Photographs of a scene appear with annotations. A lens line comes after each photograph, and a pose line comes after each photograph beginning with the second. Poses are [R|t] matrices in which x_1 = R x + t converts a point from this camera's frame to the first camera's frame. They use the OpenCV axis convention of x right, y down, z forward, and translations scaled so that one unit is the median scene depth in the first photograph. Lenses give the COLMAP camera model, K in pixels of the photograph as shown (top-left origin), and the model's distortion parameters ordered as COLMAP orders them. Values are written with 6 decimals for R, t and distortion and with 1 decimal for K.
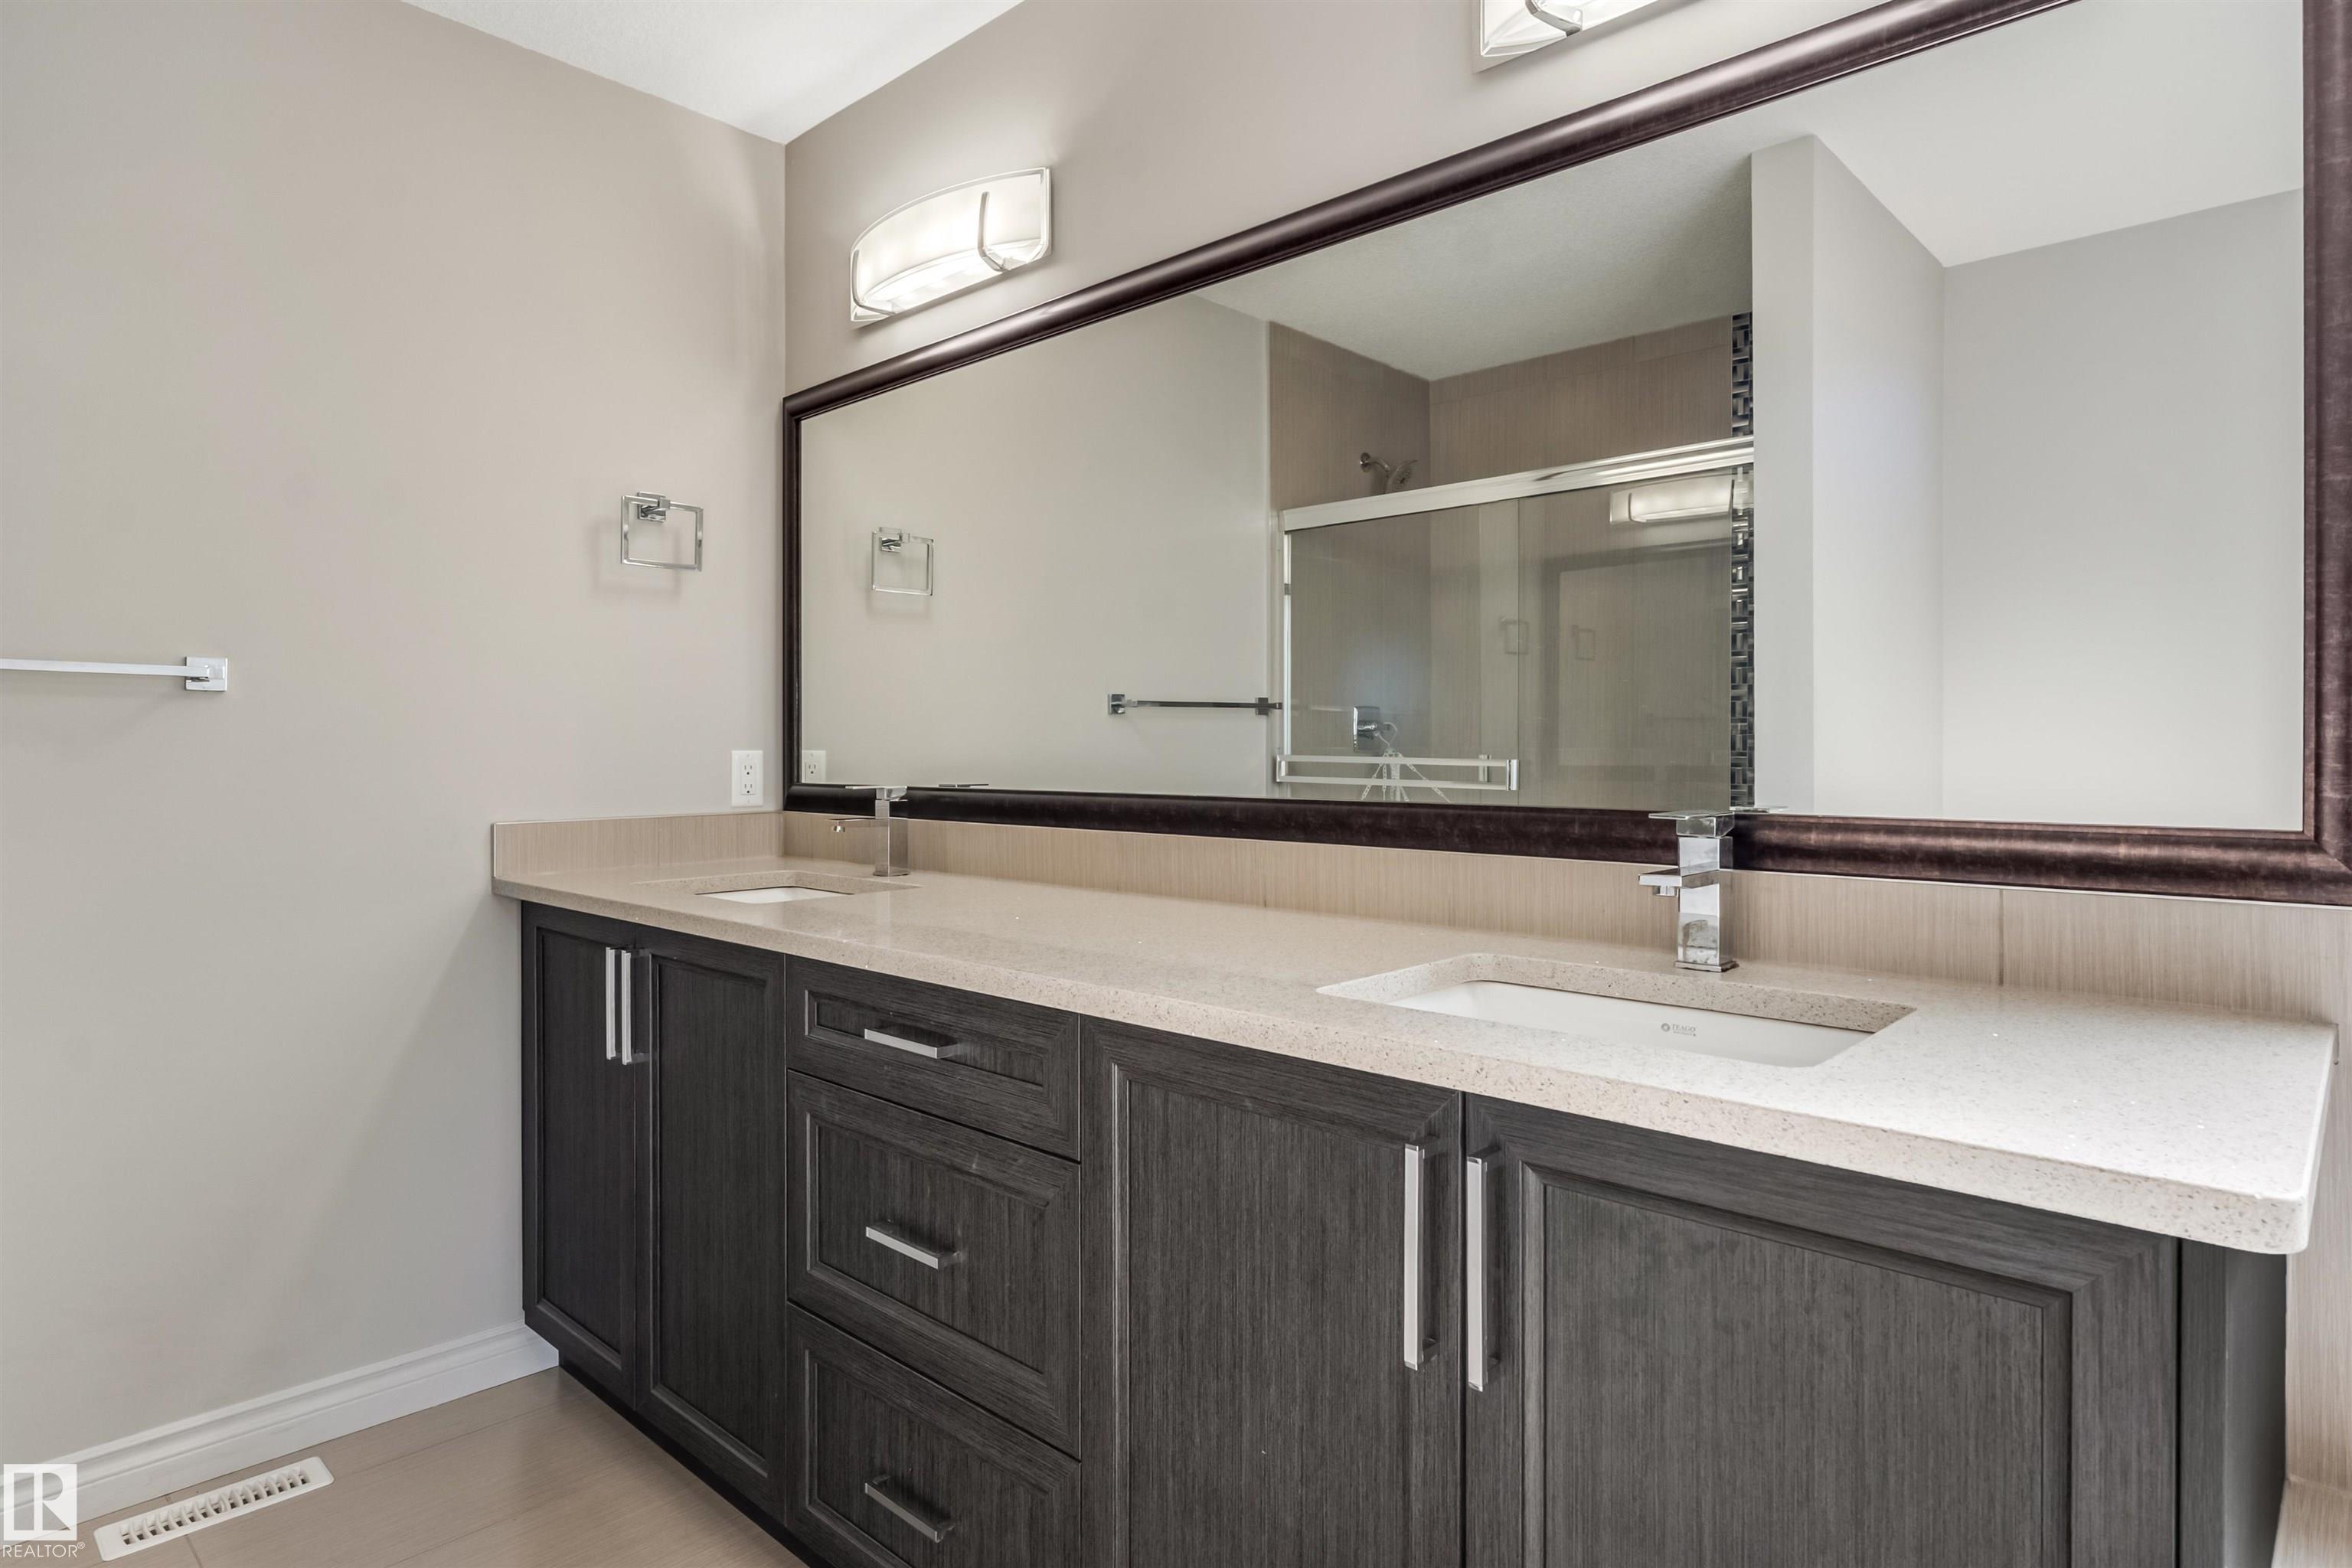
lens RADIAL K [[1291.7, 0, 1185.2], [0, 1291.7, 756.2], [0, 0, 1]] dist [0.022596, -0.037565]
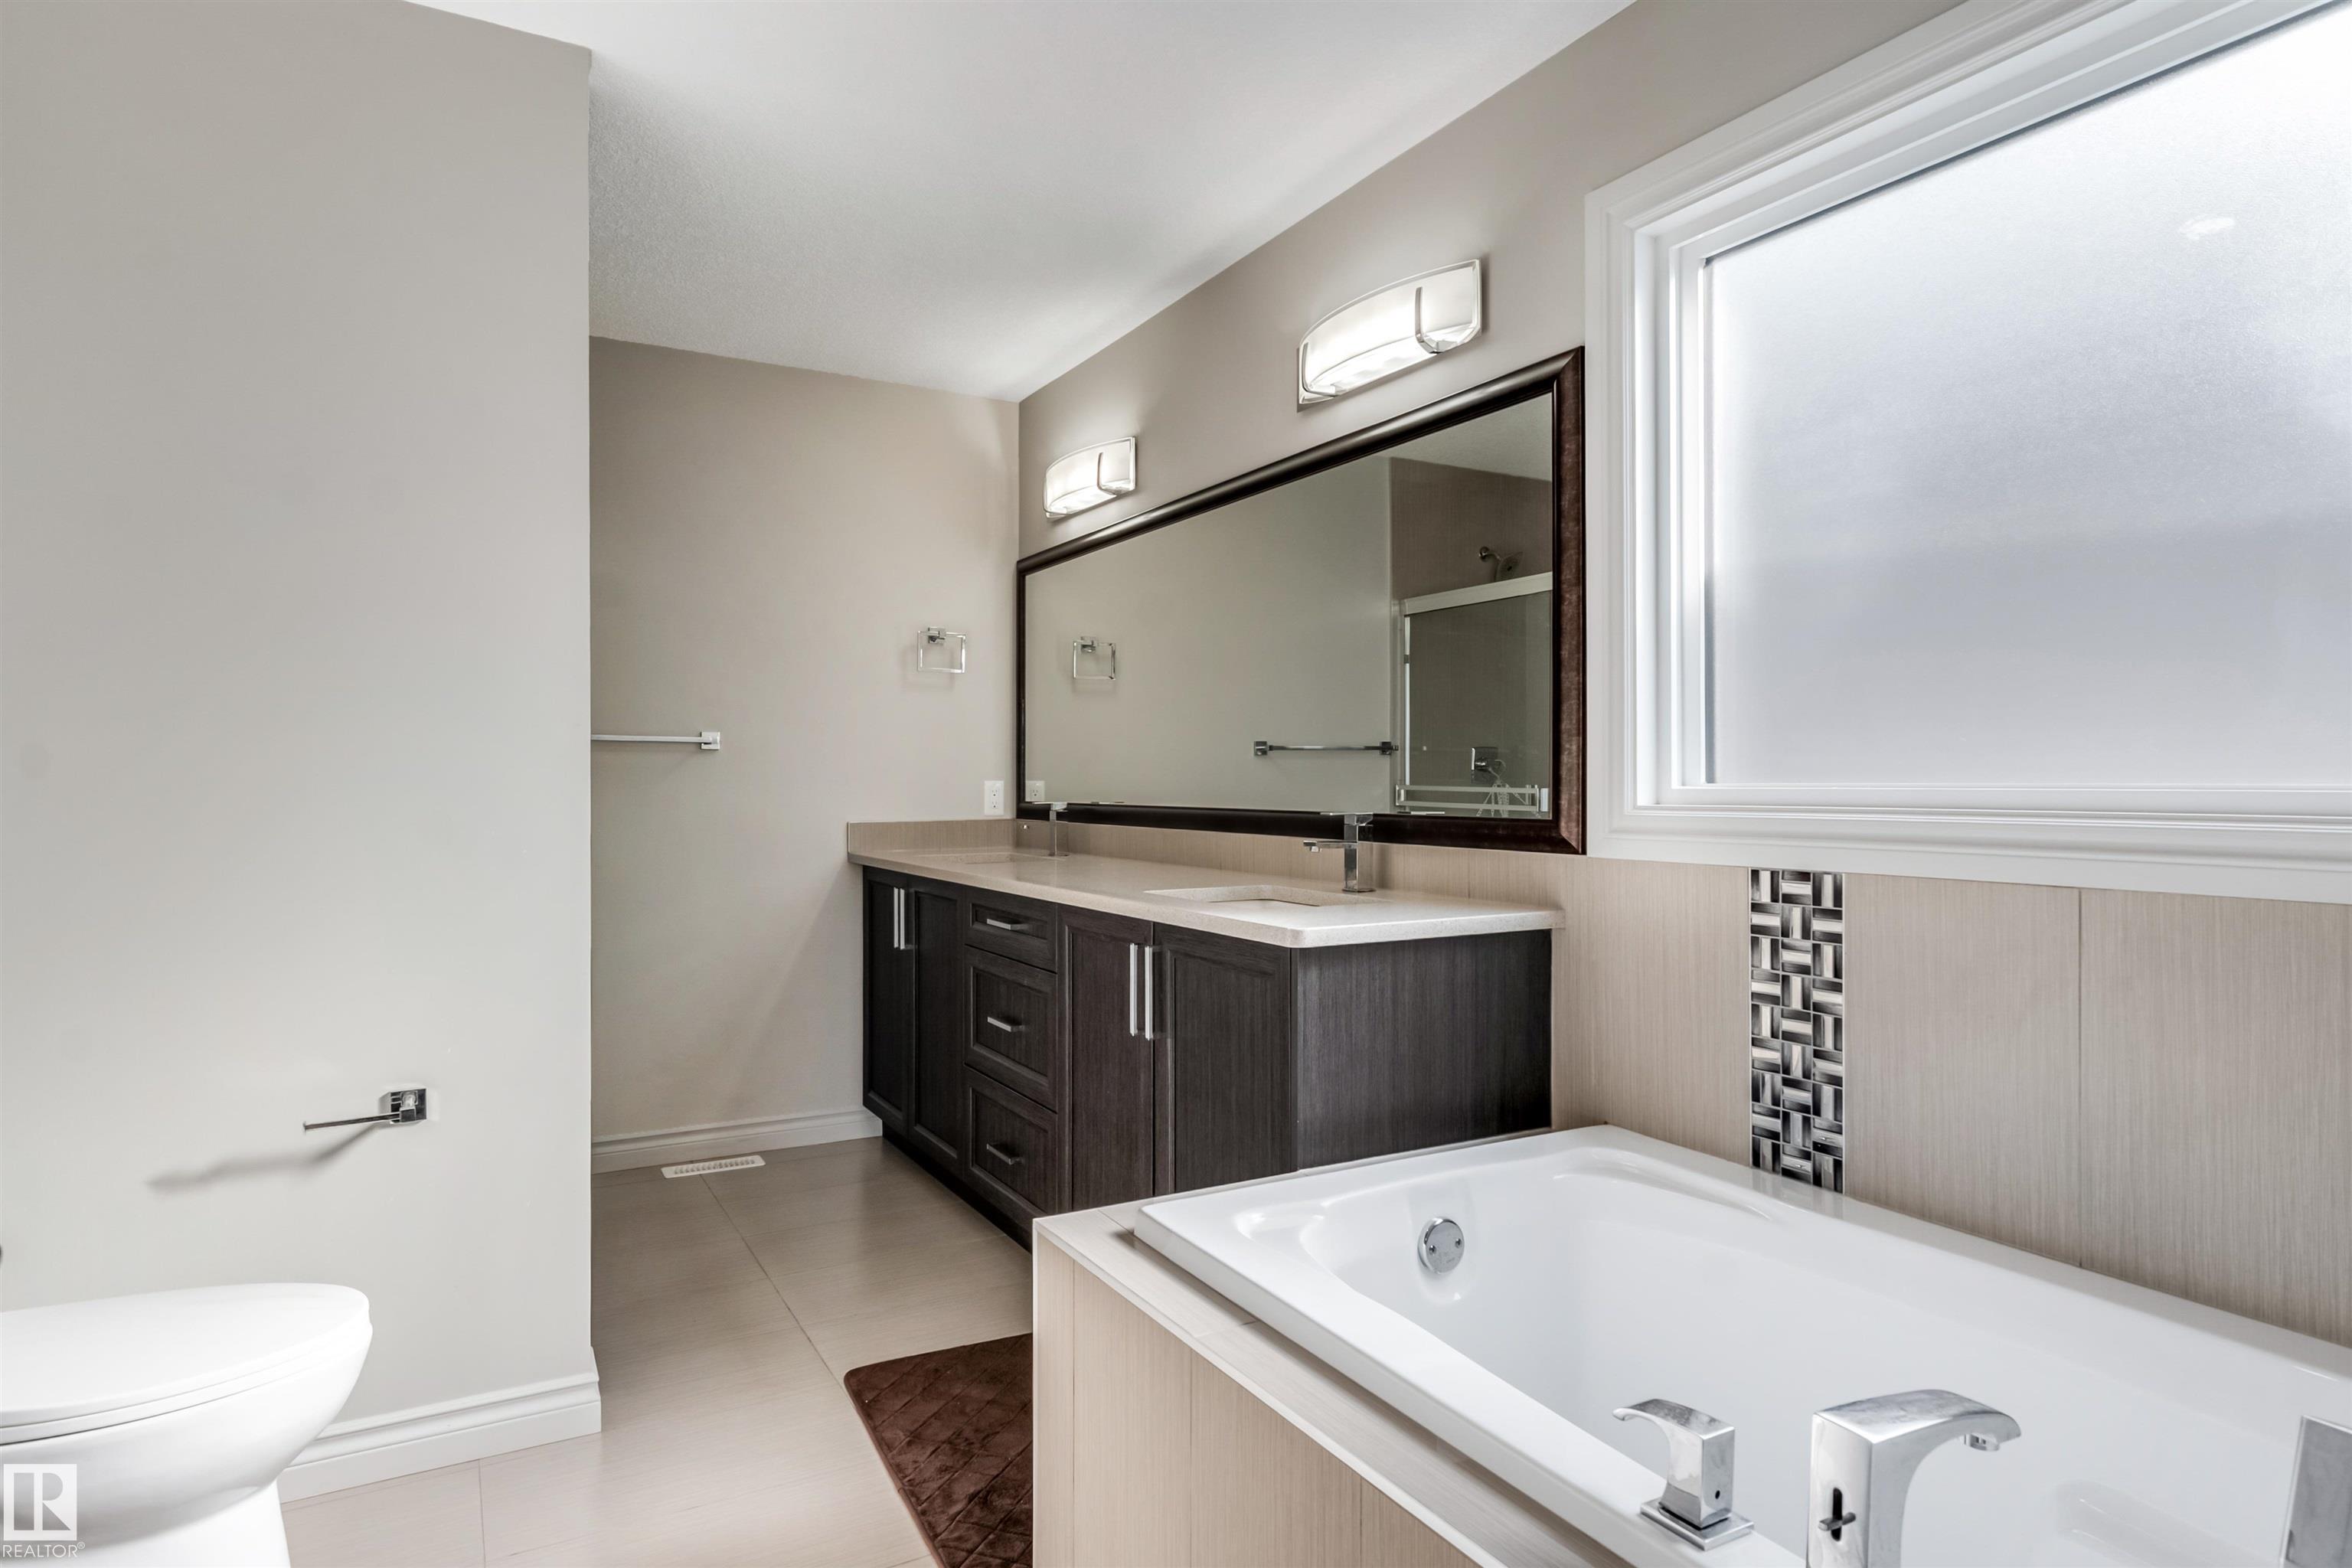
lens RADIAL K [[1295.1, 0, 1176.0], [0, 1295.1, 784.0], [0, 0, 1]] dist [0.001747, 0.000301]
pose [[0.954286, 0.000895, -0.298895, 0.400144], [-0.001986, 0.999992, -0.003346, 0.004482], [0.298889, 0.003787, 0.954280, -0.527329]]
